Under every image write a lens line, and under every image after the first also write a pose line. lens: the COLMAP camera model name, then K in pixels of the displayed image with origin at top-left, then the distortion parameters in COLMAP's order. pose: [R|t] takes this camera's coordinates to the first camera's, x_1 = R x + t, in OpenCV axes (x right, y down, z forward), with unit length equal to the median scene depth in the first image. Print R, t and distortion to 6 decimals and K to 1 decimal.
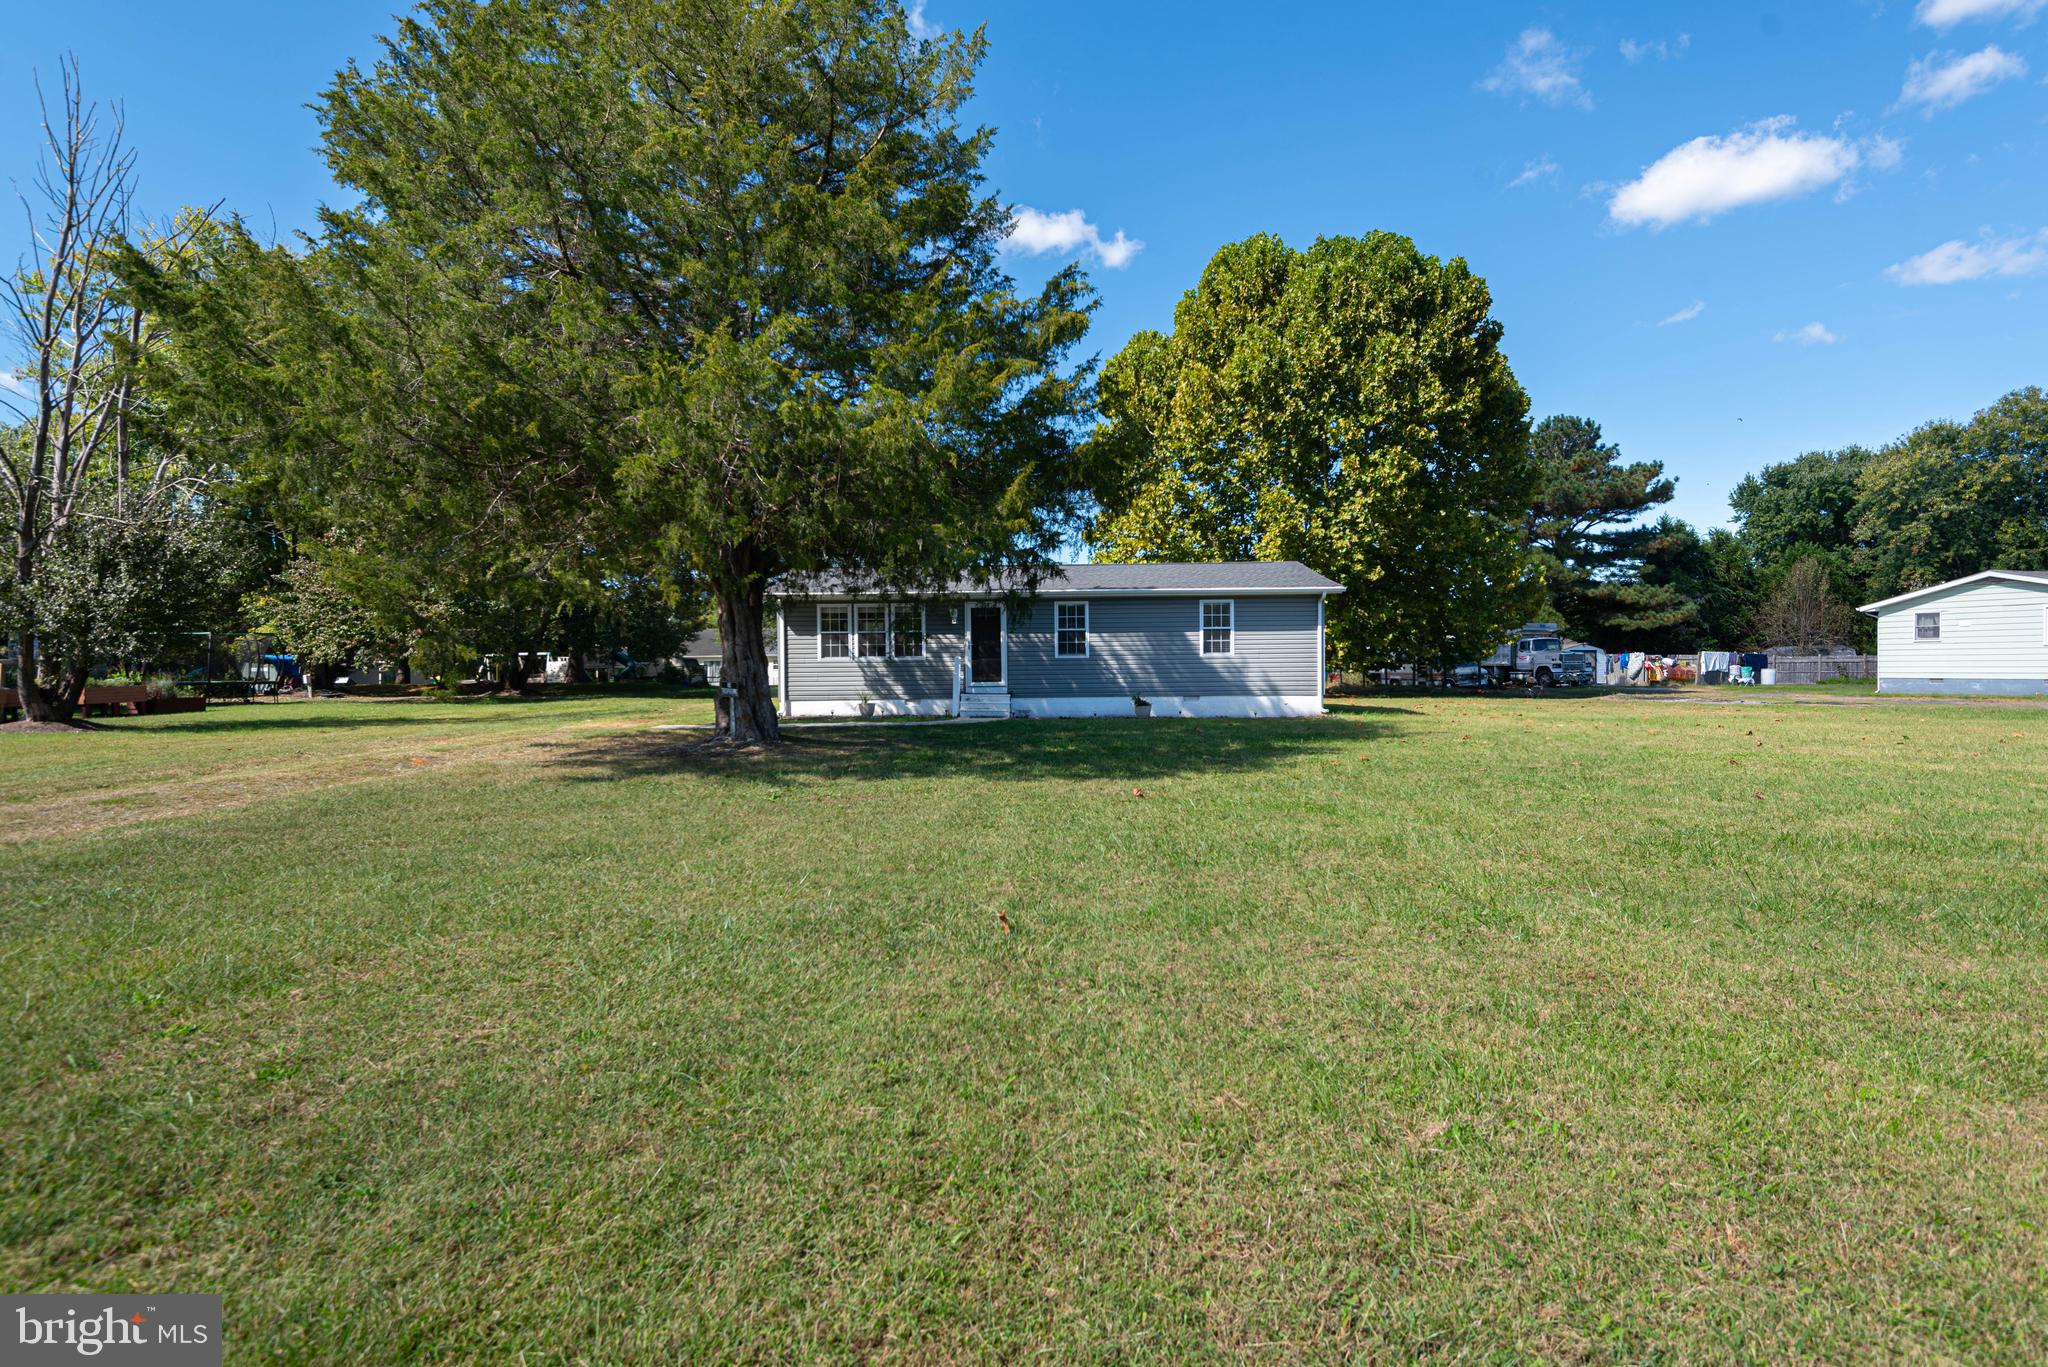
lens RADIAL K [[1105.8, 0, 1022.4], [0, 1105.8, 655.6], [0, 0, 1]] dist [-0.001061, -0.000996]
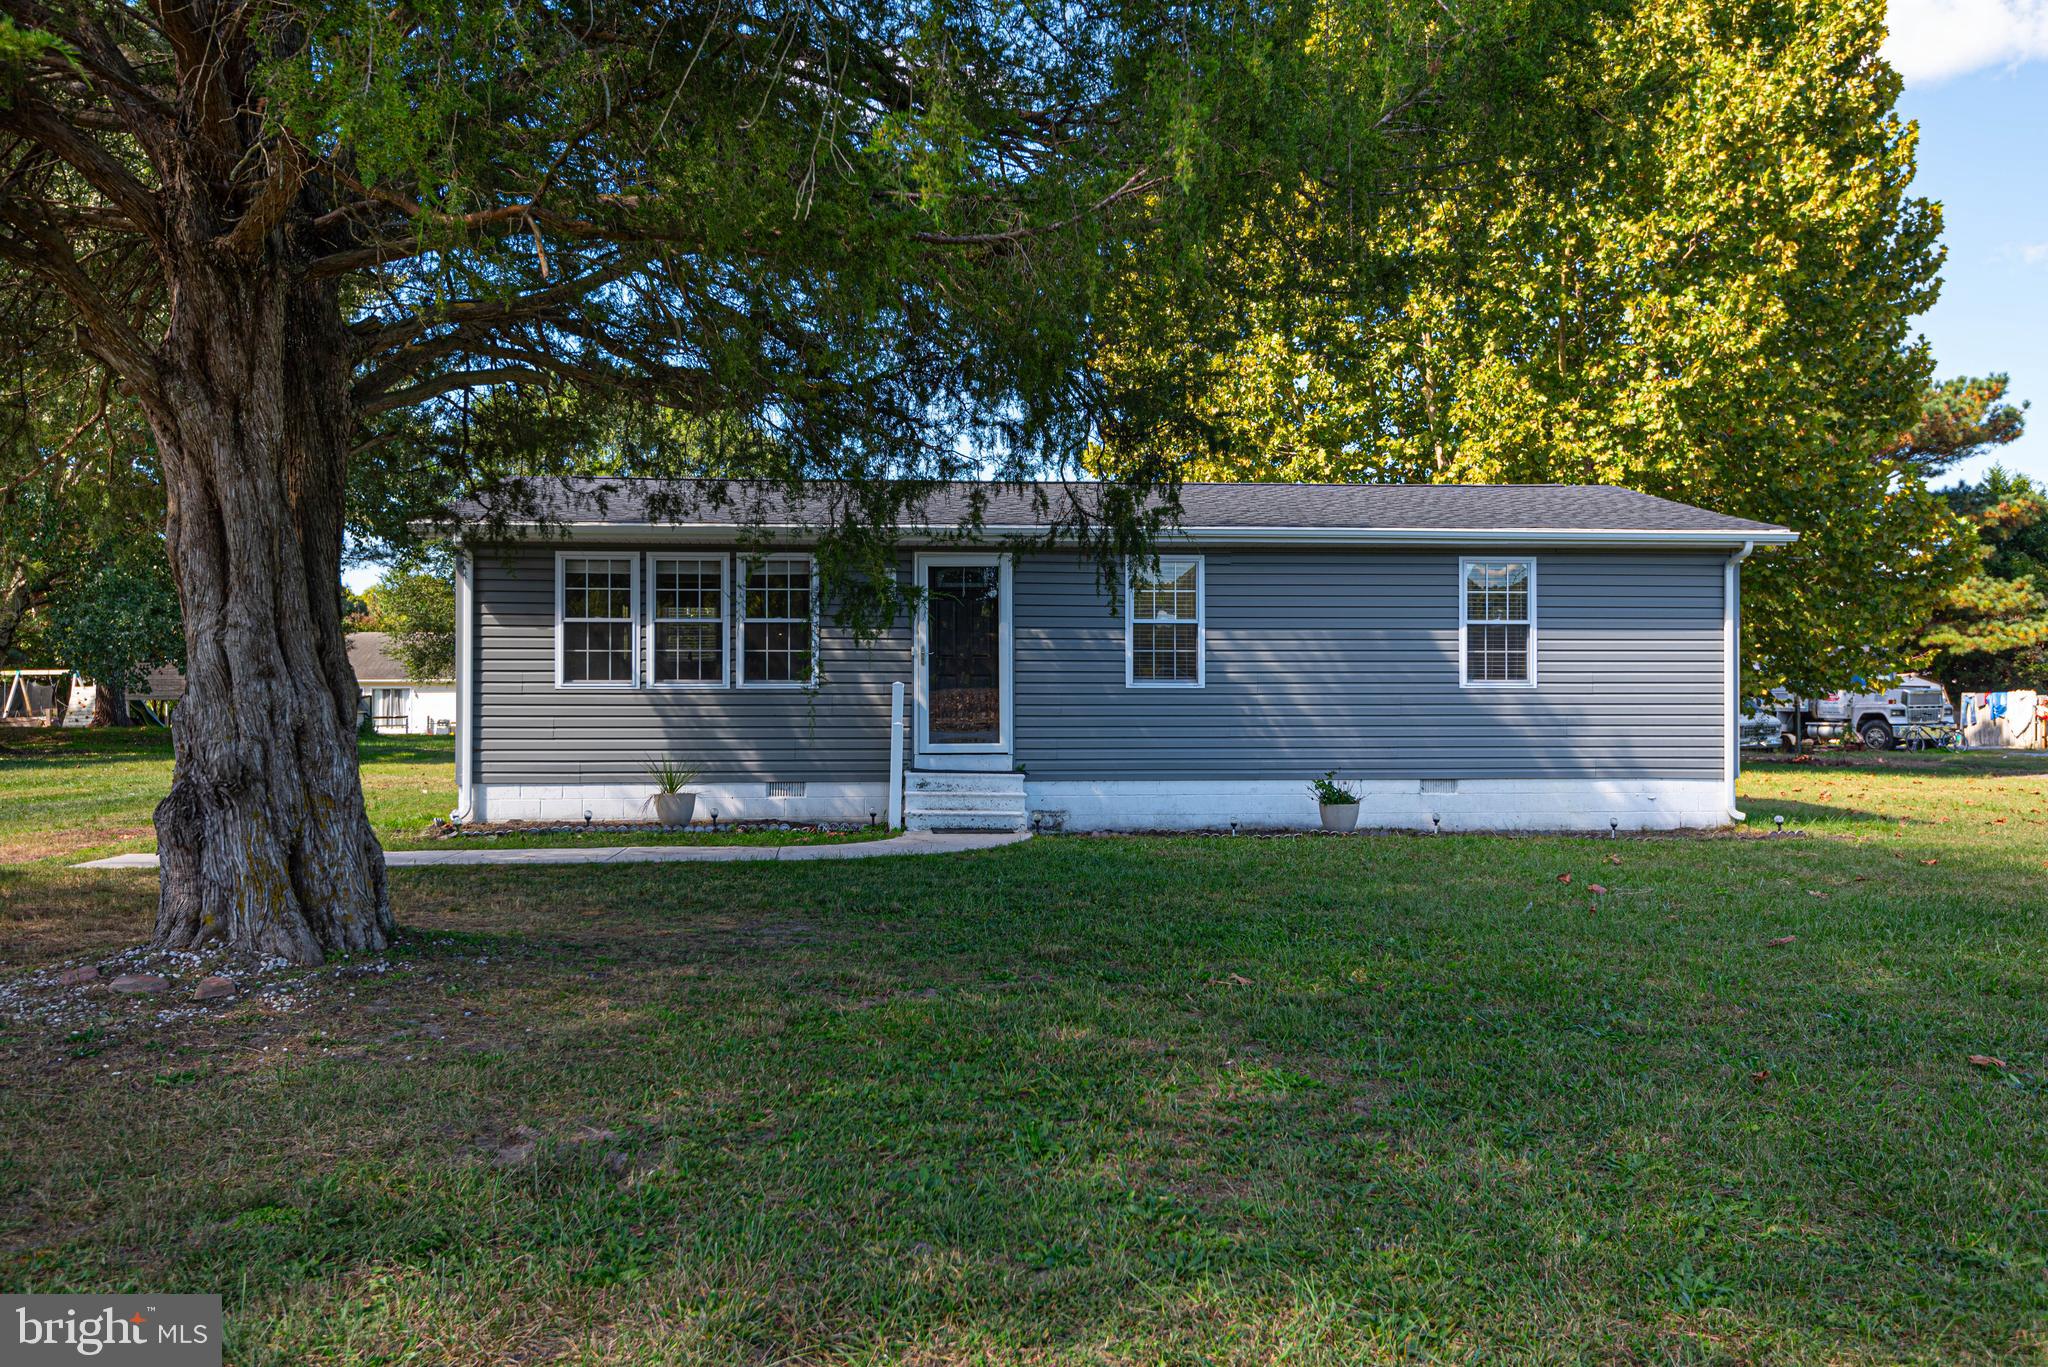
lens RADIAL K [[1645.0, 0, 1023.2], [0, 1645.0, 656.9], [0, 0, 1]] dist [0.007233, -0.005869]
pose [[0.997011, 0.011899, 0.076343, -0.042662], [-0.010482, 0.999766, -0.018930, 0.001981], [-0.076551, 0.018073, 0.996902, 0.275128]]
